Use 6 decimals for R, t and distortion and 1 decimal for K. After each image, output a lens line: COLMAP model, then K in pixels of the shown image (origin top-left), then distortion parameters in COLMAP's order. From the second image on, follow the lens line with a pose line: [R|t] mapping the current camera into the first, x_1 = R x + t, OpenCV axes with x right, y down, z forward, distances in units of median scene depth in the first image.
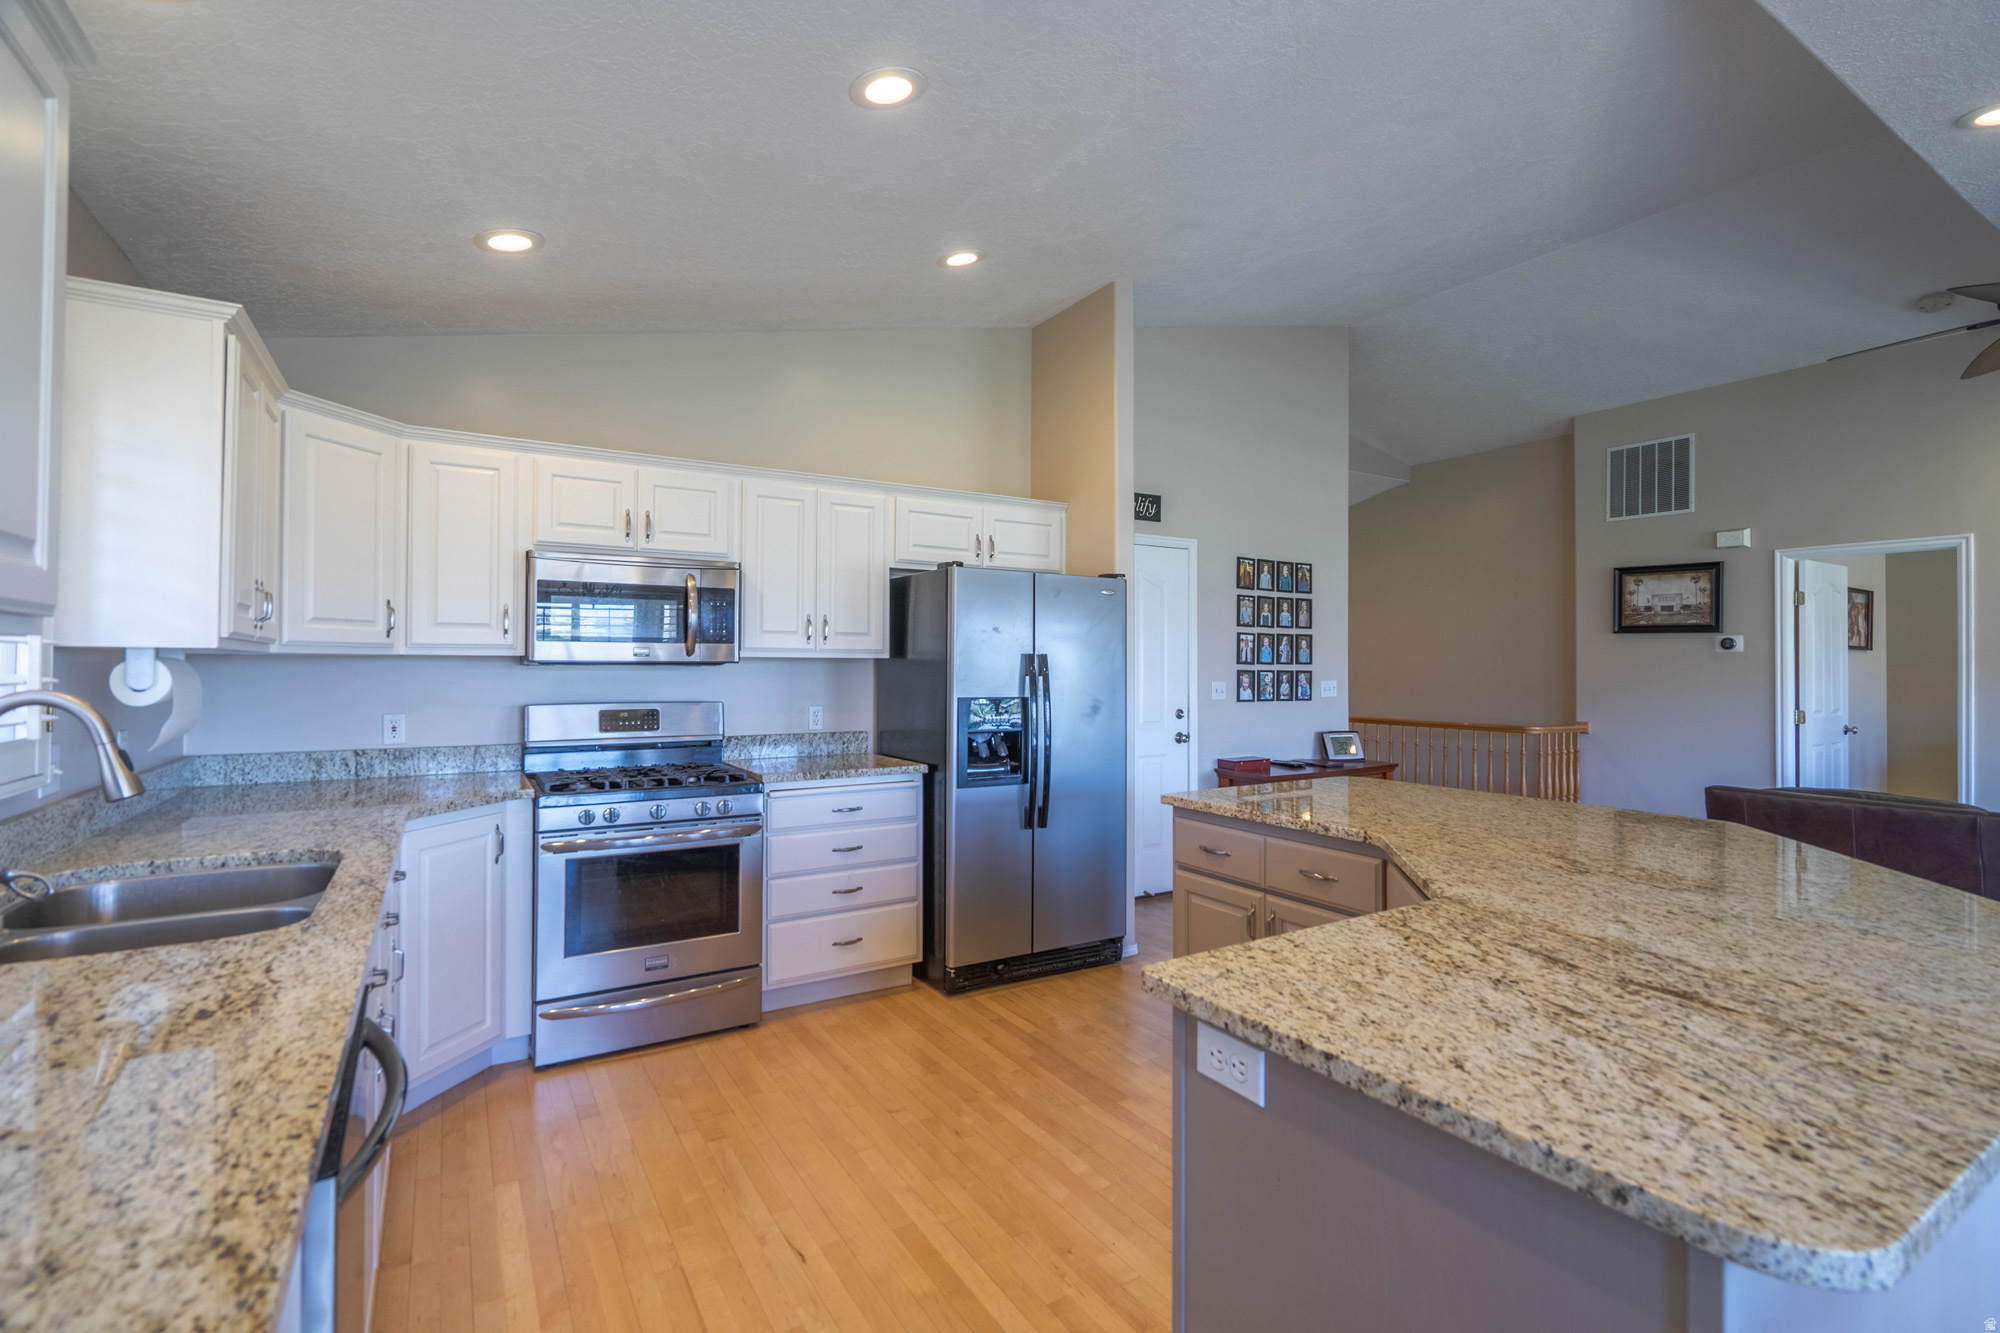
lens RADIAL K [[897.3, 0, 1000.0], [0, 897.3, 666.5], [0, 0, 1]] dist [0.000388, 0.000000]
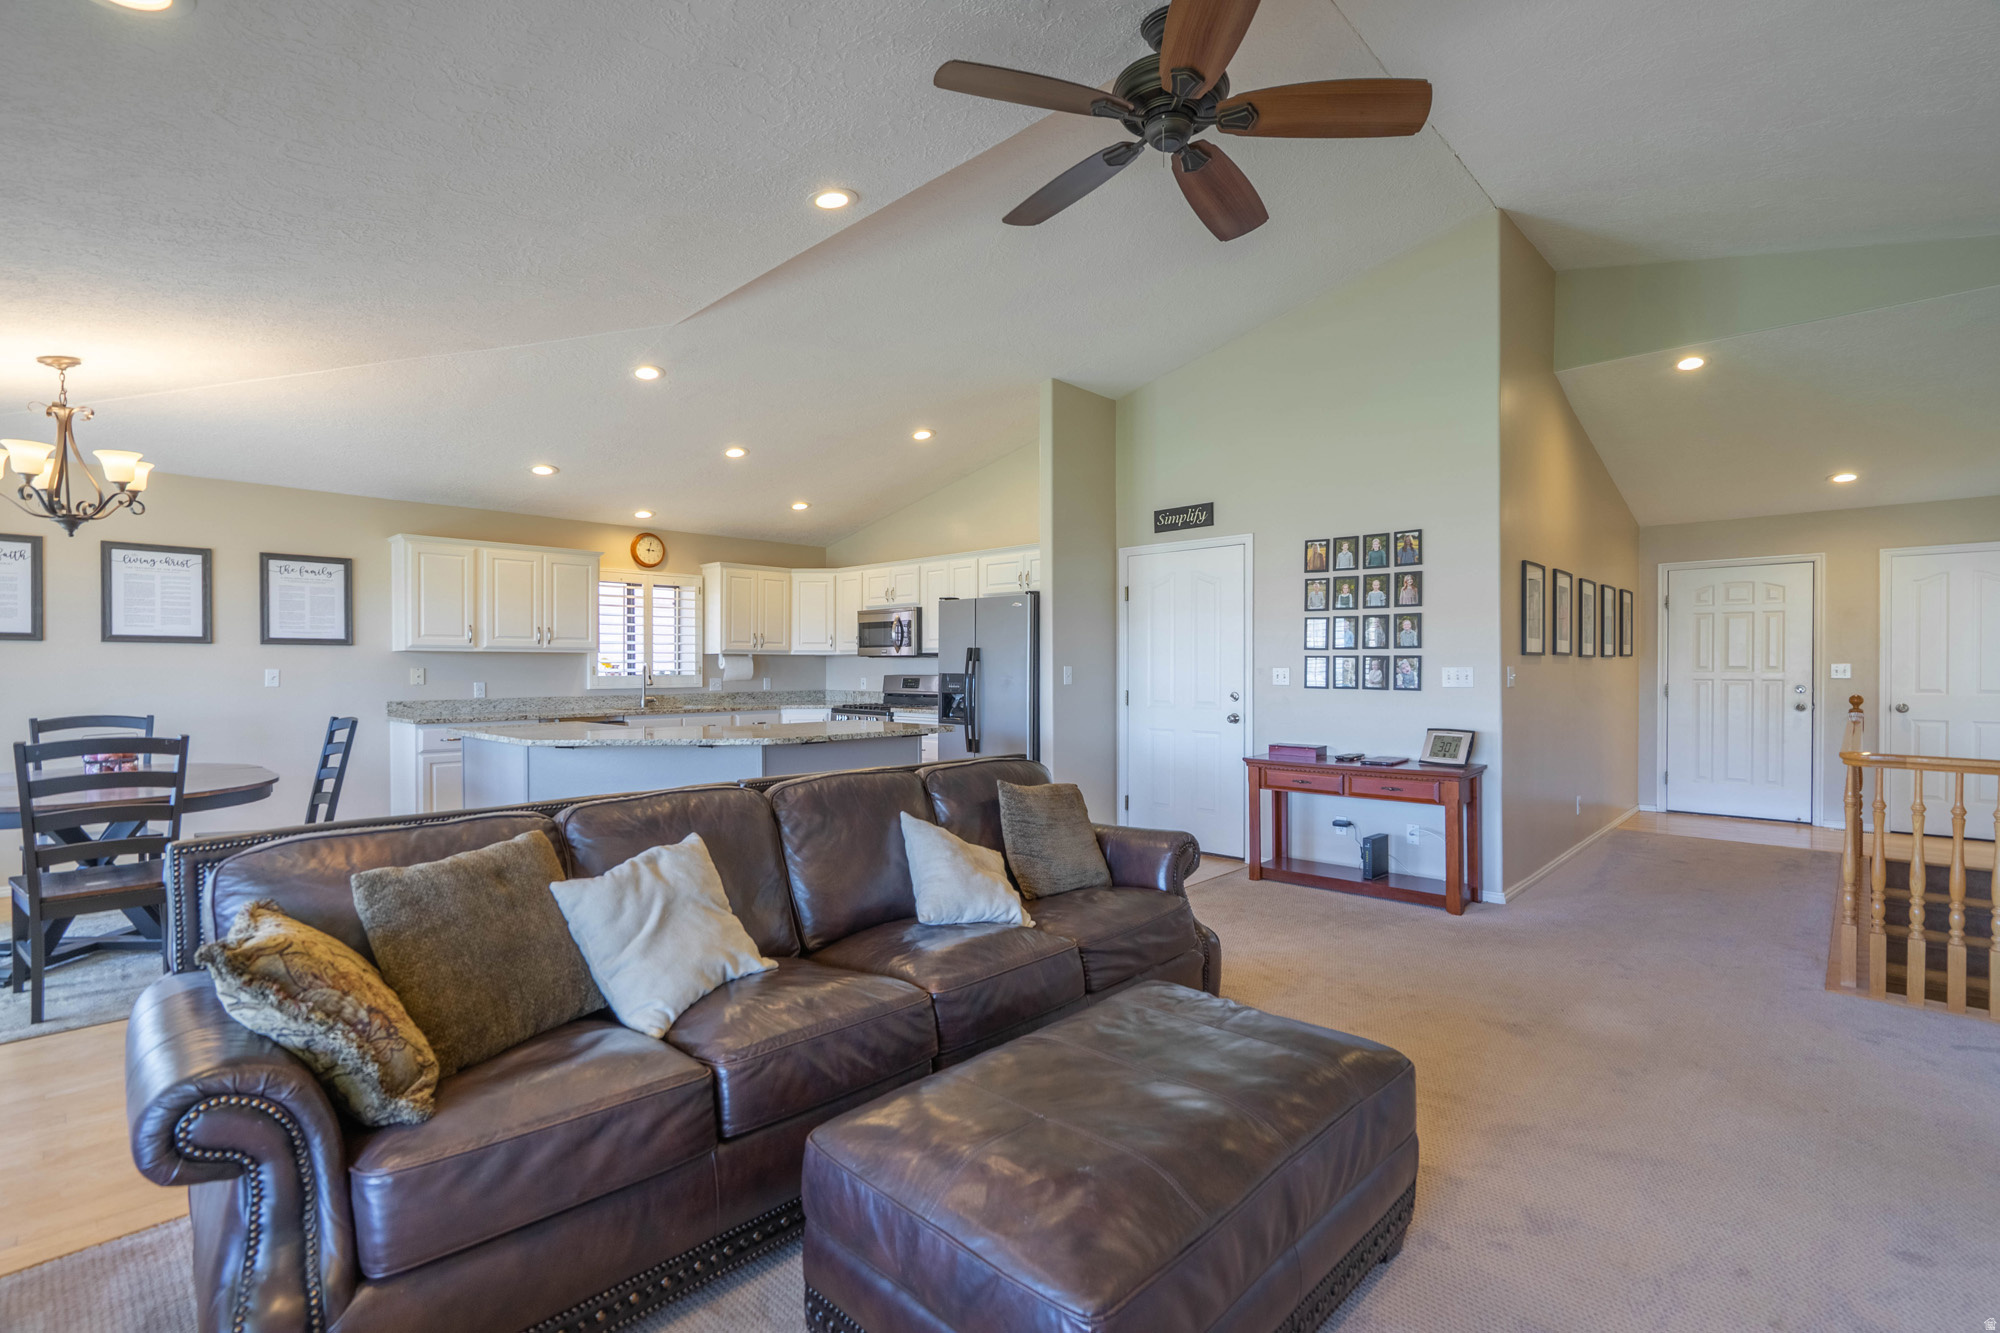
lens RADIAL K [[890.8, 0, 999.4], [0, 890.8, 693.8], [0, 0, 1]] dist [0.003774, 0.000180]
pose [[0.265915, 0.026090, -0.963643, 1.733642], [0.002695, 0.999610, 0.027808, 0.026914], [0.963993, -0.009992, 0.265741, 0.641658]]
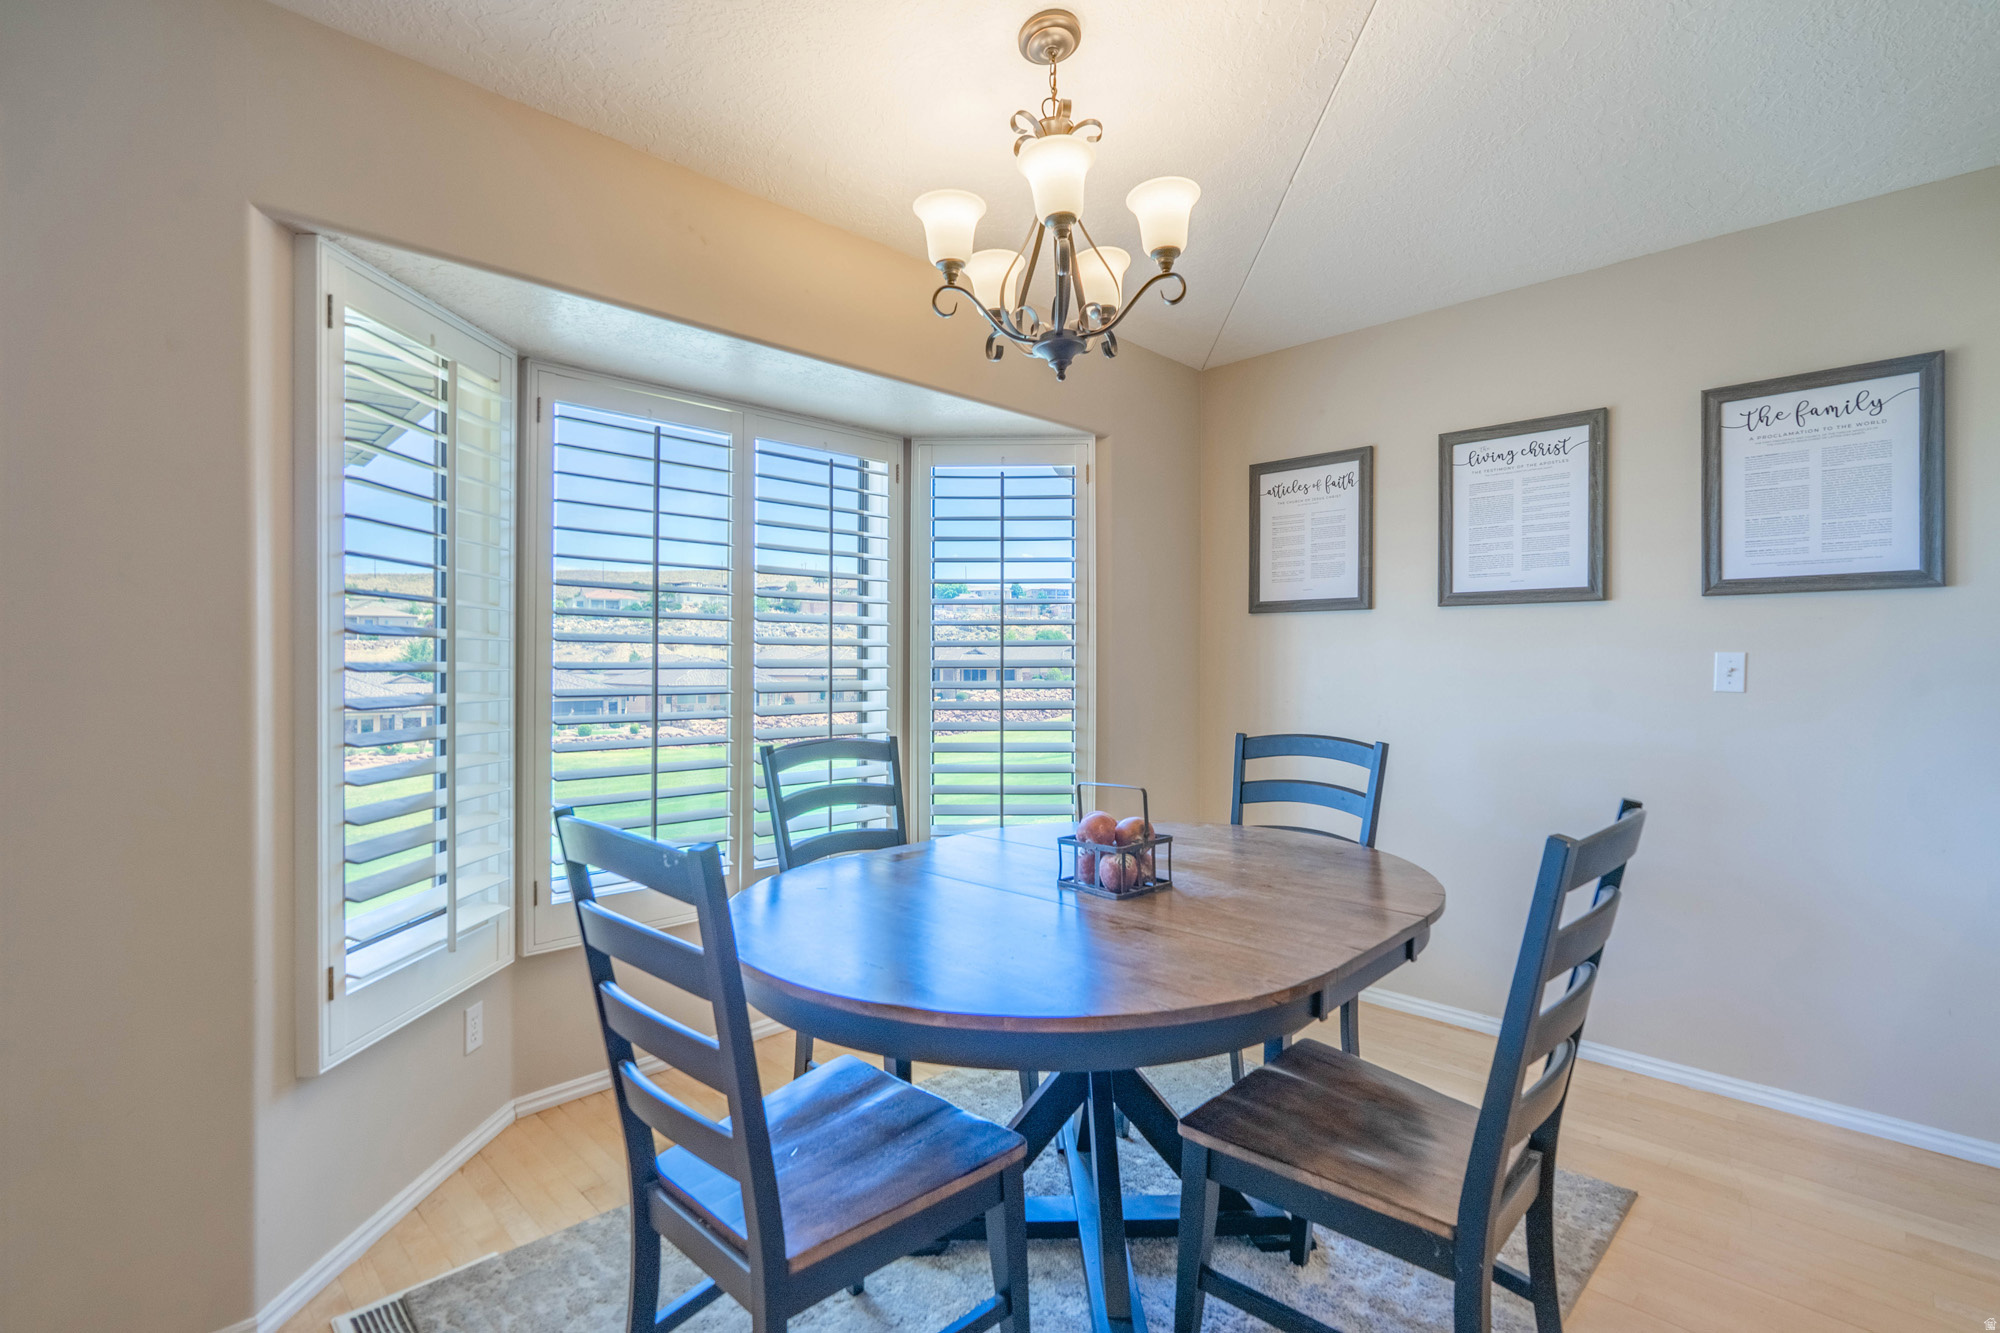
lens RADIAL K [[936.5, 0, 1000.0], [0, 936.5, 666.5], [0, 0, 1]] dist [0.000850, 0.000154]
pose [[-0.972610, 0.007028, -0.232336, 0.611074], [0.006116, 0.999971, 0.004647, 0.028978], [0.232362, 0.003099, -0.972624, 0.405957]]
